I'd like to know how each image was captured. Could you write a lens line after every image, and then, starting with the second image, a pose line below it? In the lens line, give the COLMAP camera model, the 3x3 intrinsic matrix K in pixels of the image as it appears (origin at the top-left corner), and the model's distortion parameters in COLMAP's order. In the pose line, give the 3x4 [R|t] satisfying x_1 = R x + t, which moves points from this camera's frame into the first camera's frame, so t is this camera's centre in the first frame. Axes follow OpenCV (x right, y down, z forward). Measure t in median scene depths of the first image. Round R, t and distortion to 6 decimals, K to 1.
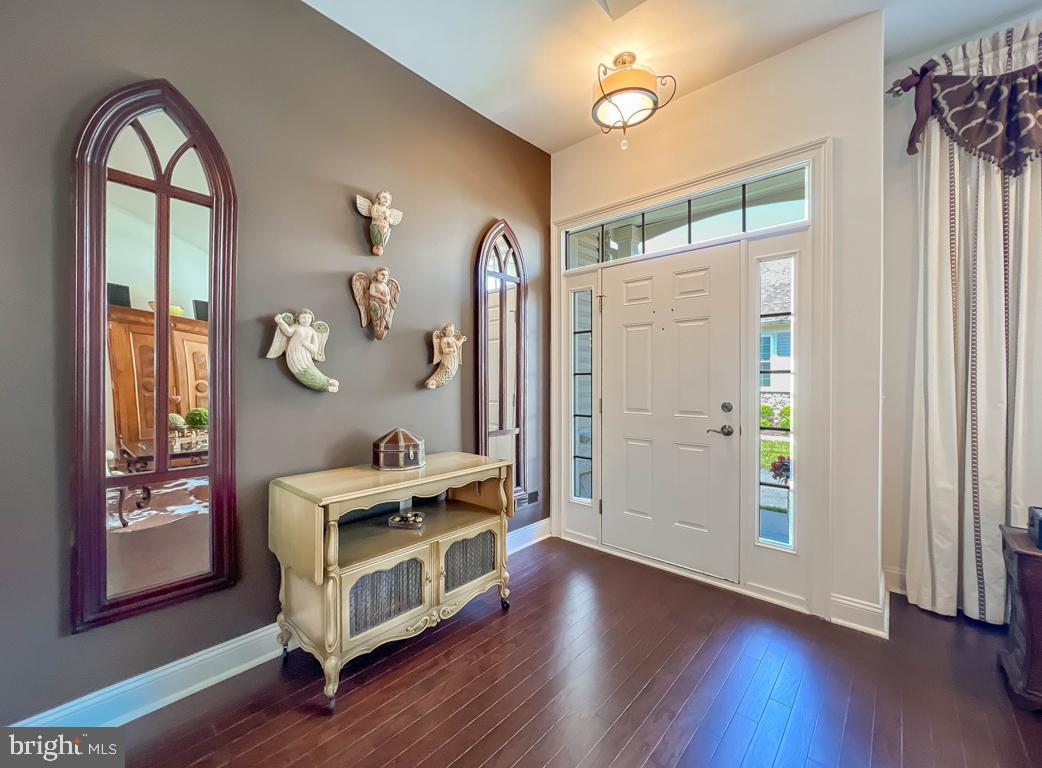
lens RADIAL K [[427.8, 0, 510.5], [0, 427.8, 383.0], [0, 0, 1]] dist [0.001030, 0.000092]
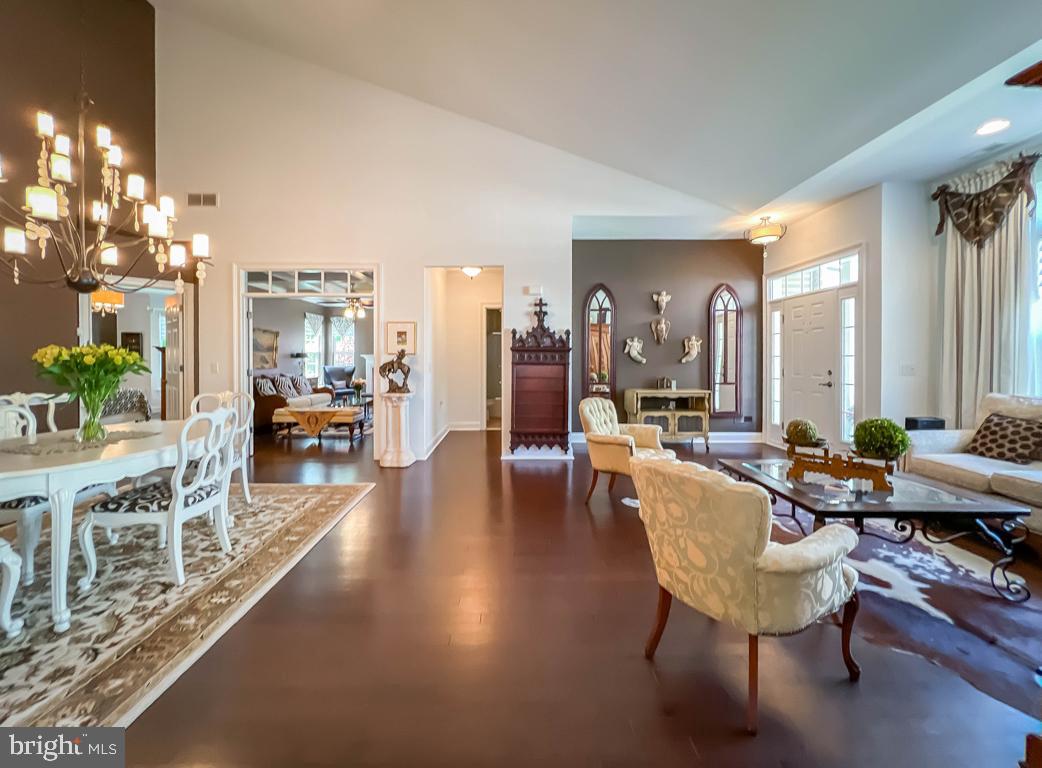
lens RADIAL K [[427.3, 0, 512.1], [0, 427.3, 361.4], [0, 0, 1]] dist [-0.000916, 0.000094]
pose [[0.685217, 0.003068, -0.728333, 1.062626], [-0.004443, 0.999990, 0.000032, 0.012528], [0.728326, 0.003214, 0.685224, -1.625702]]
